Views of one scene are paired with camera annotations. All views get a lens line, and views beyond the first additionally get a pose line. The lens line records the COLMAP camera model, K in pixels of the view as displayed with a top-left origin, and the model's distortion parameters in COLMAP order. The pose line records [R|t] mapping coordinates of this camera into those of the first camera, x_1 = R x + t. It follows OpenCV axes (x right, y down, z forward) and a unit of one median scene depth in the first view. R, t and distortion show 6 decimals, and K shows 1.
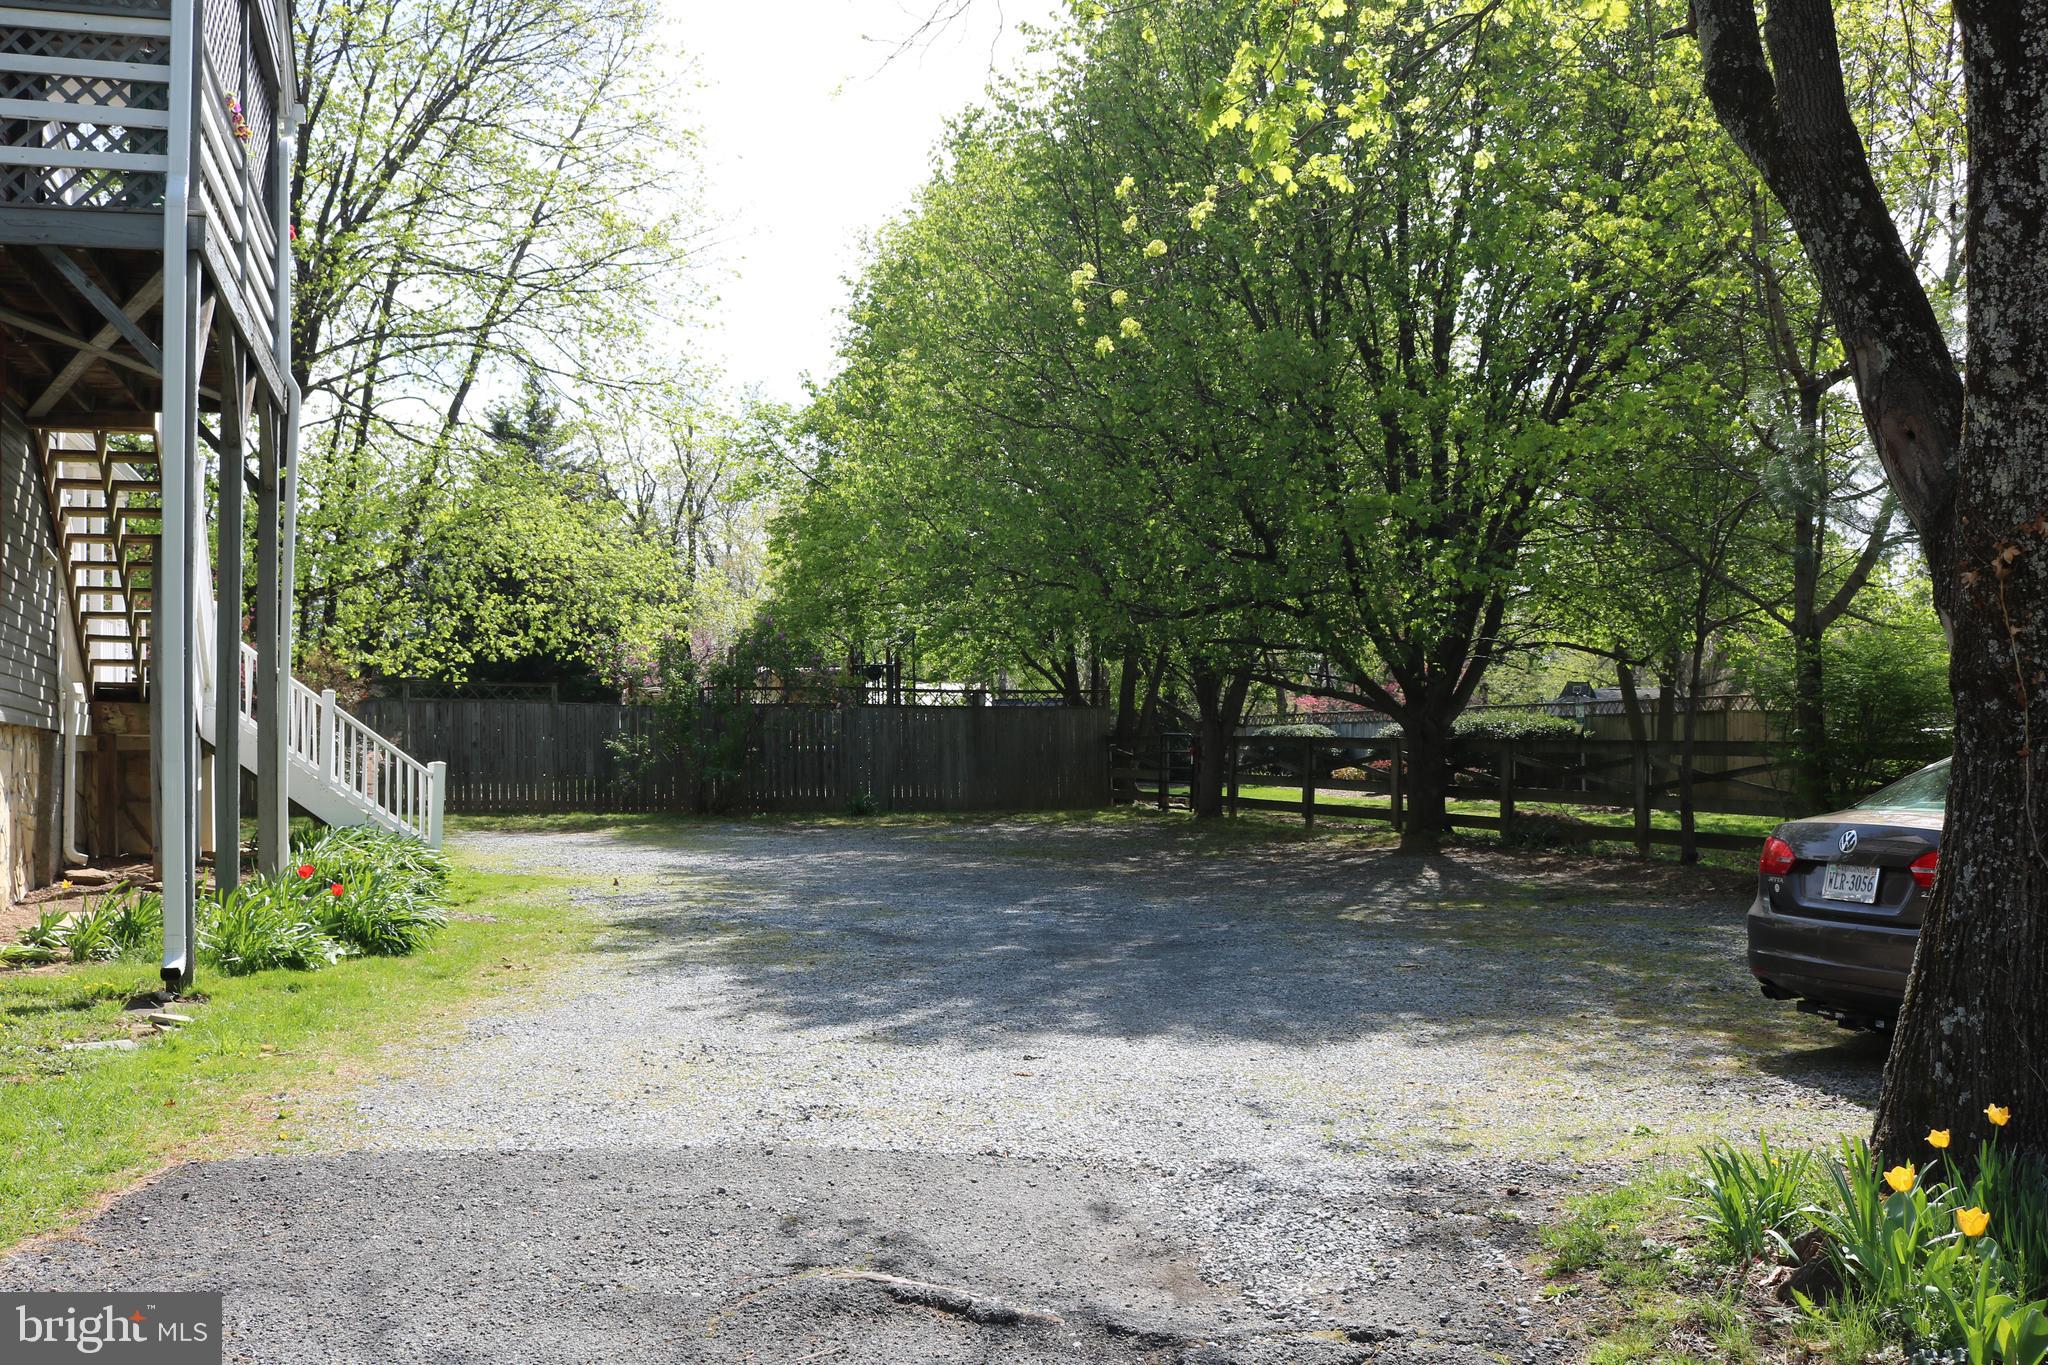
lens RADIAL K [[1803.5, 0, 1025.7], [0, 1803.5, 730.0], [0, 0, 1]] dist [-0.148385, 0.054578]
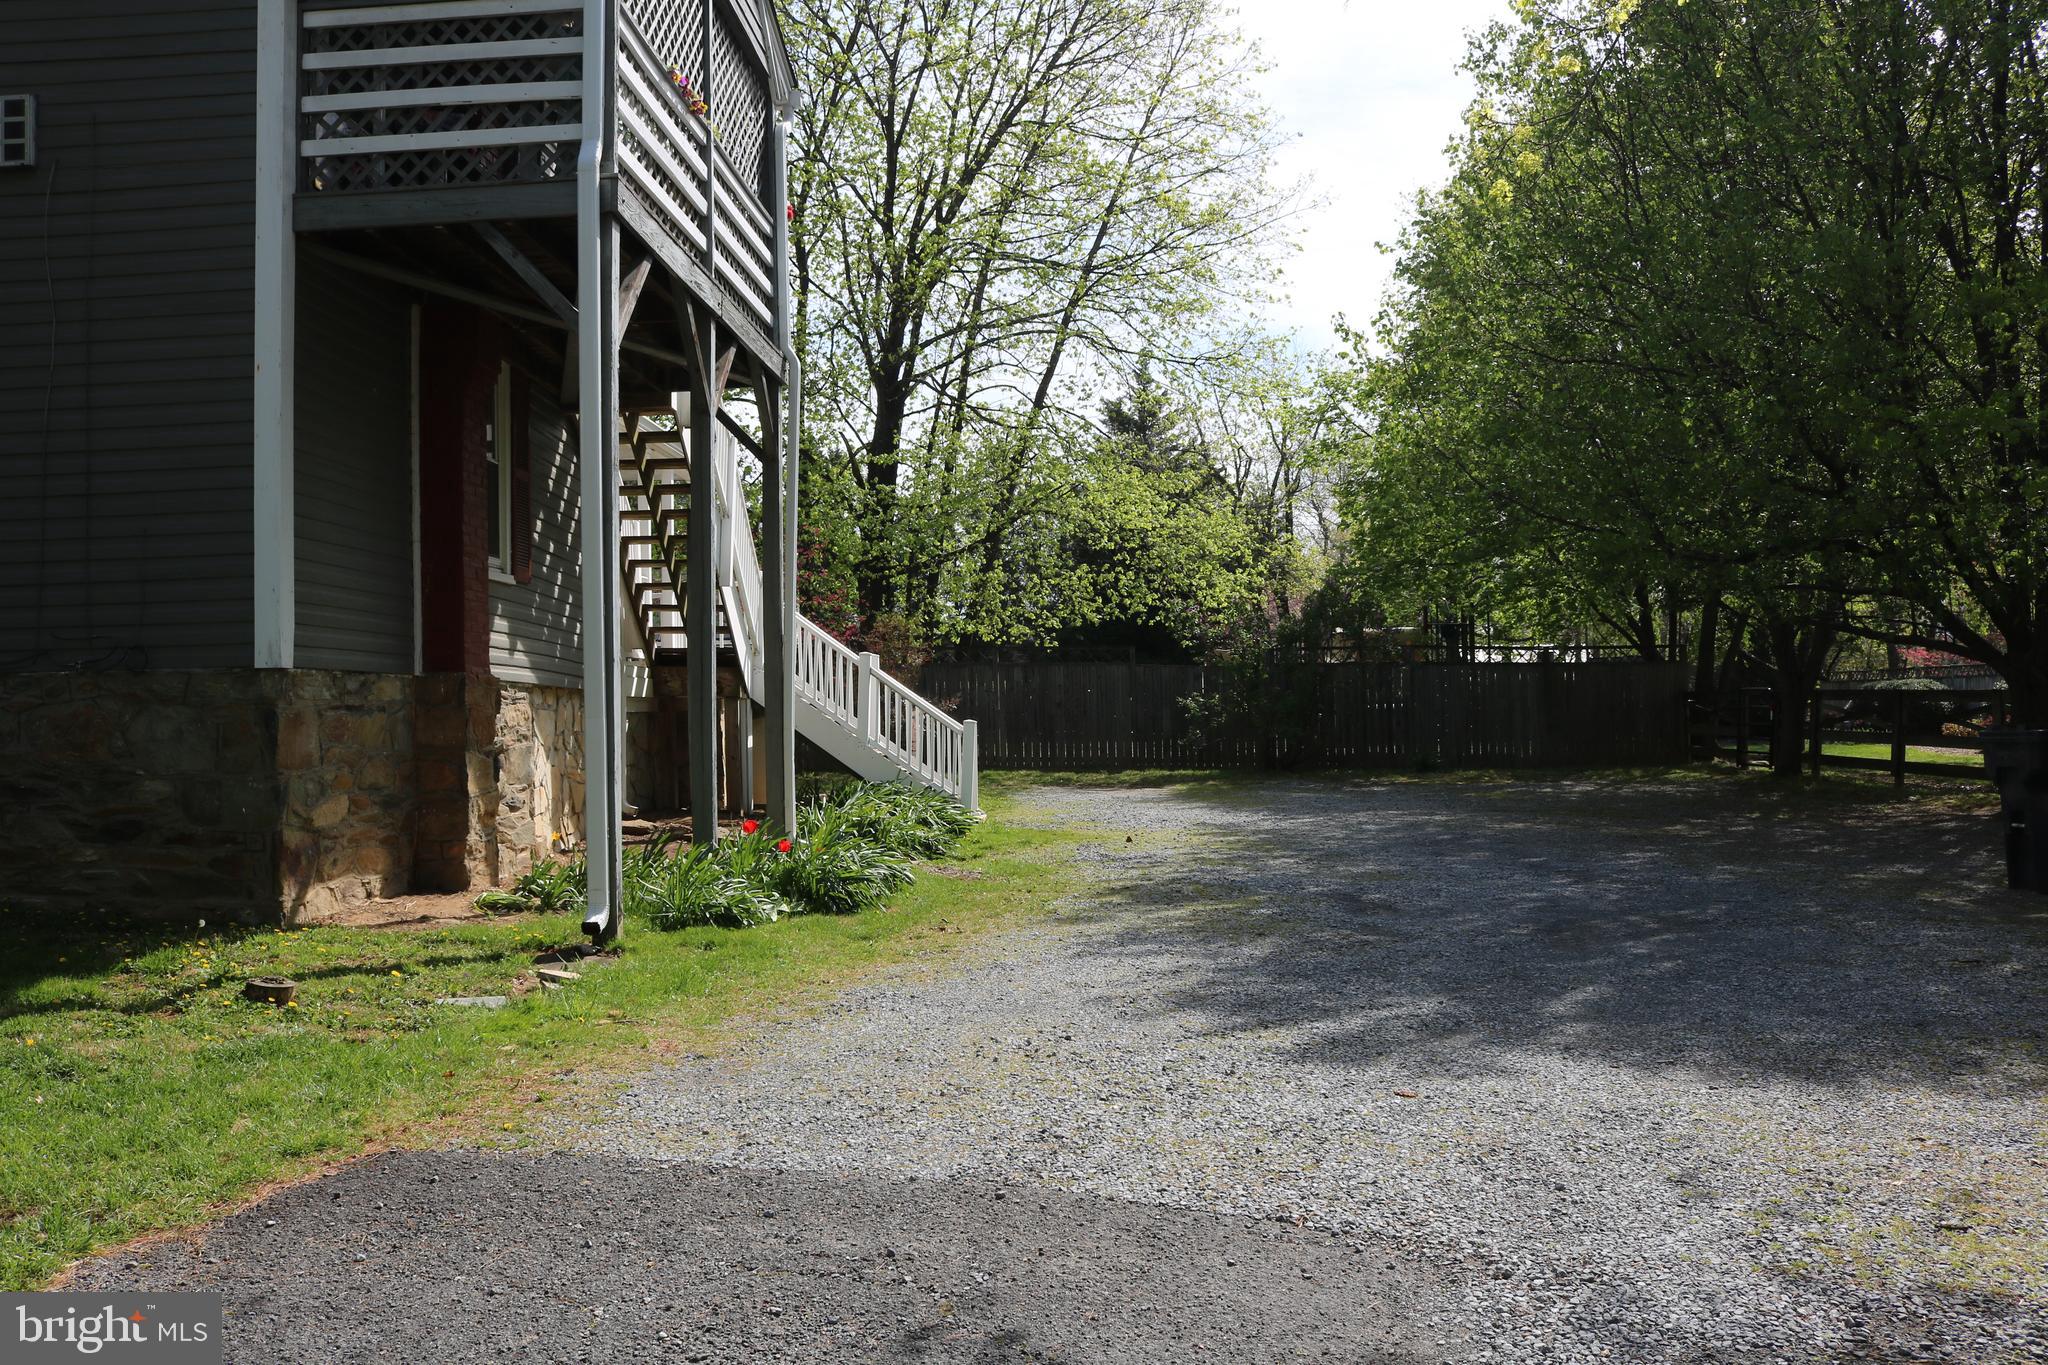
lens RADIAL K [[1667.8, 0, 1024.0], [0, 1667.8, 682.5], [0, 0, 1]] dist [-0.126967, 0.011676]
pose [[0.936131, -0.010624, -0.351491, 0.026454], [0.008669, 0.999937, -0.007136, 0.002084], [0.351545, 0.003633, 0.936164, 0.062103]]
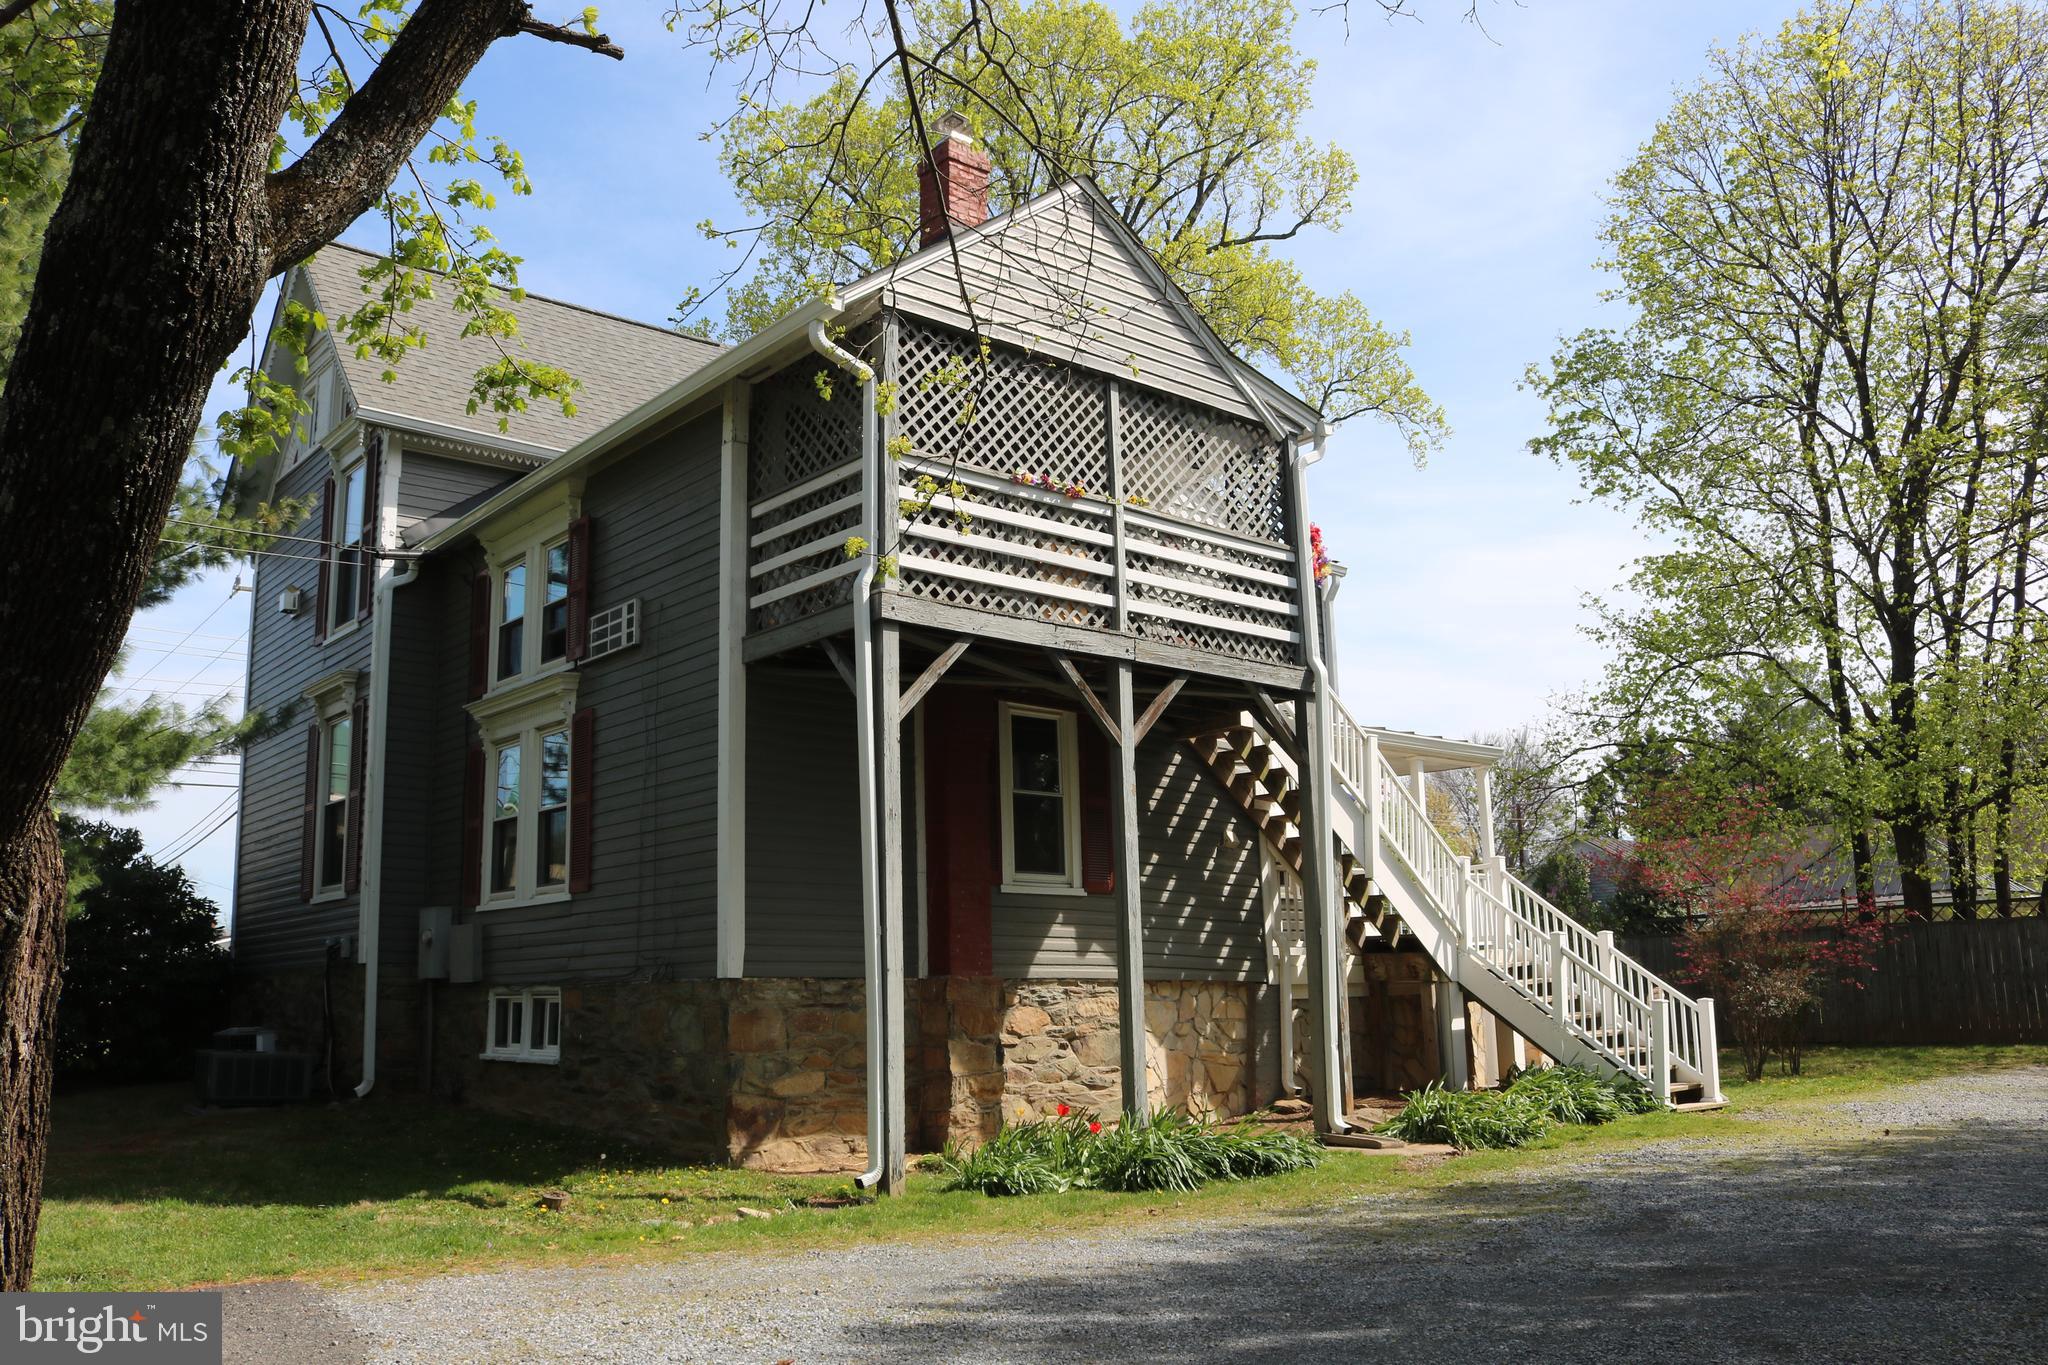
lens RADIAL K [[1667.8, 0, 1024.0], [0, 1667.8, 682.5], [0, 0, 1]] dist [-0.126967, 0.011676]
pose [[0.389770, -0.173213, -0.904476, 0.226890], [0.022048, 0.983626, -0.178869, -0.000991], [0.920648, 0.049775, 0.387206, 0.200228]]
